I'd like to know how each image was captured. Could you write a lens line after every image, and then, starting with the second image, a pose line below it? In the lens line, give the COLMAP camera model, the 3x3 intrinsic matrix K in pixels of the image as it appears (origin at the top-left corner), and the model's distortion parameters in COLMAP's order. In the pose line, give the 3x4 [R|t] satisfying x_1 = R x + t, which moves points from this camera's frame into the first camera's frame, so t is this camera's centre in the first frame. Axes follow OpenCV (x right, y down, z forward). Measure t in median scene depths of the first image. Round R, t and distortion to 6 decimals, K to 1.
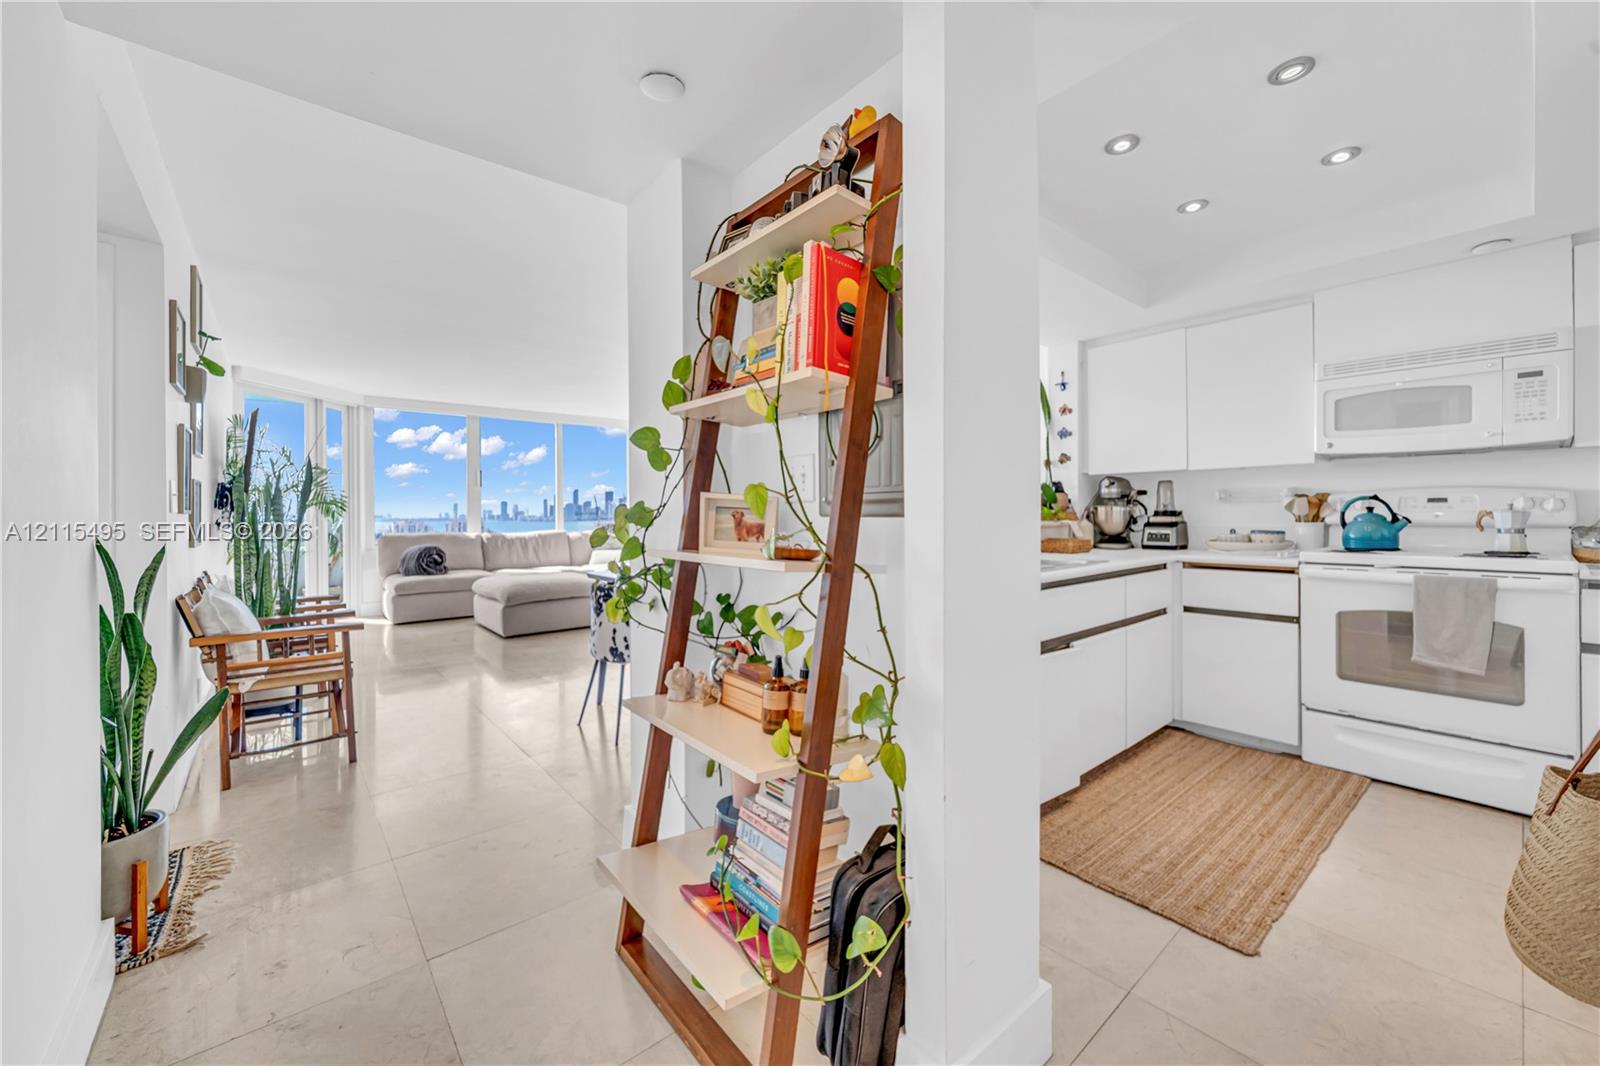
lens RADIAL K [[651.0, 0, 805.8], [0, 651.0, 532.7], [0, 0, 1]] dist [-0.001324, -0.000211]
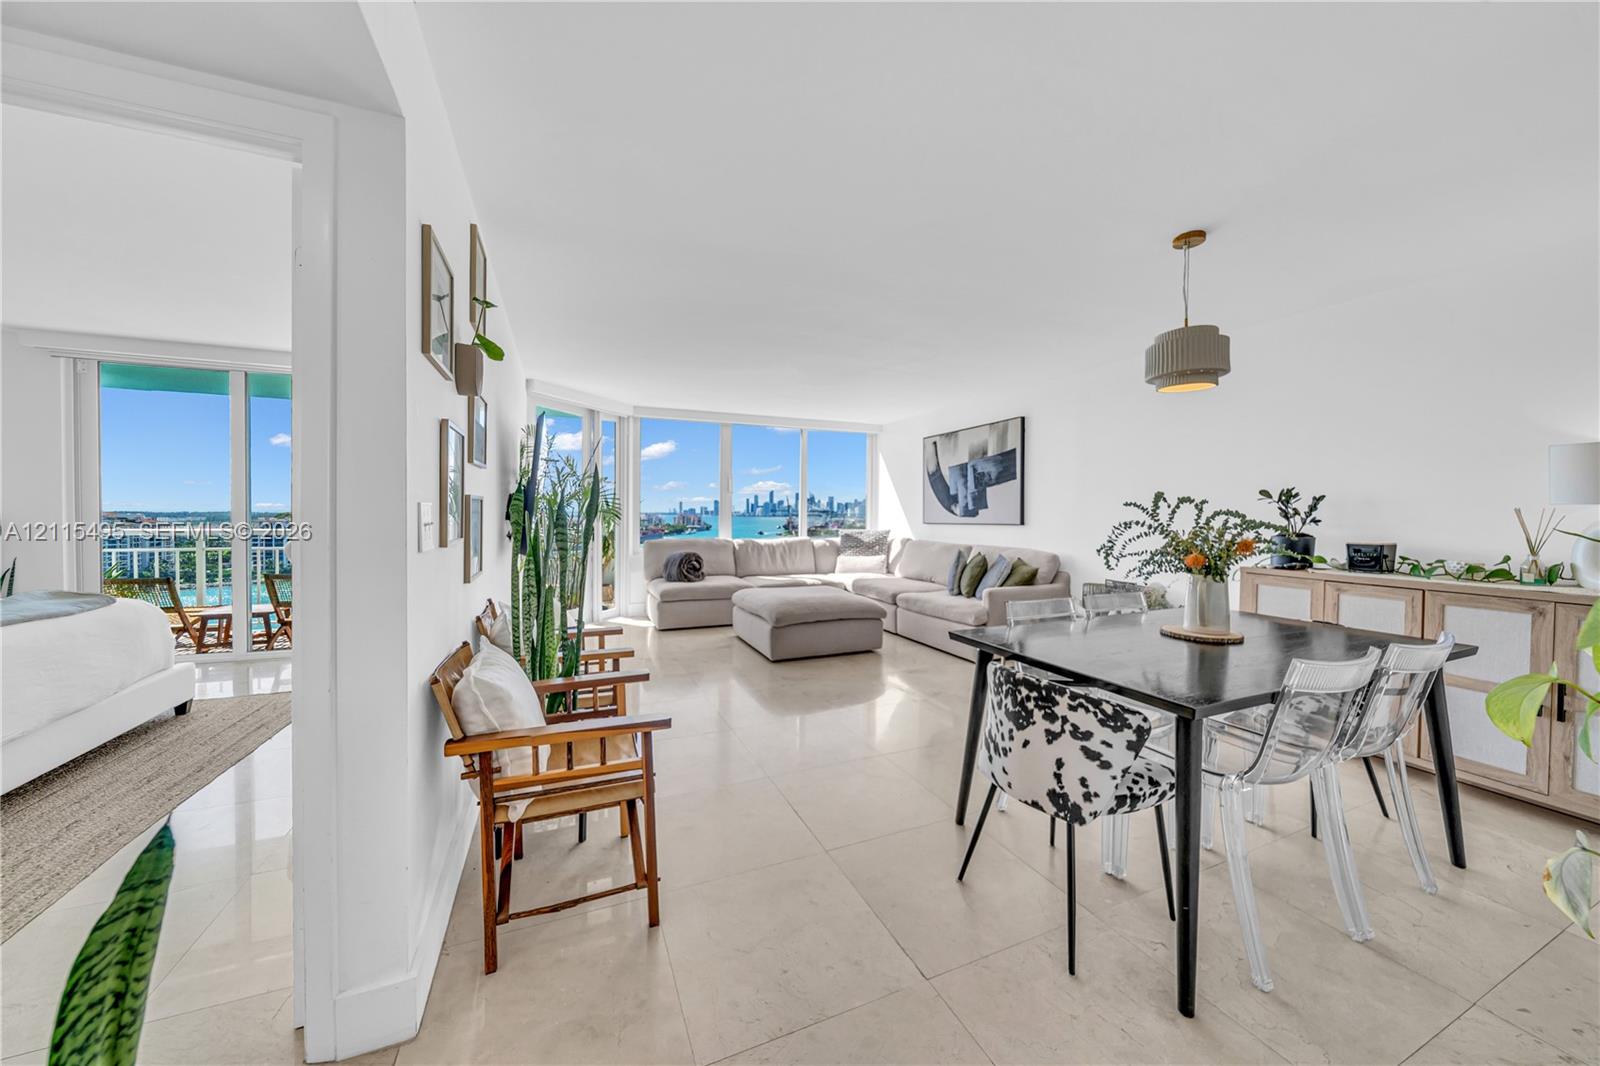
lens RADIAL K [[558.4, 0, 810.7], [0, 558.4, 535.9], [0, 0, 1]] dist [-0.003528, -0.000200]
pose [[0.965255, 0.020846, -0.260478, -0.362778], [-0.016771, 0.999700, 0.017858, -0.051016], [0.260773, -0.012869, 0.965314, 0.449131]]
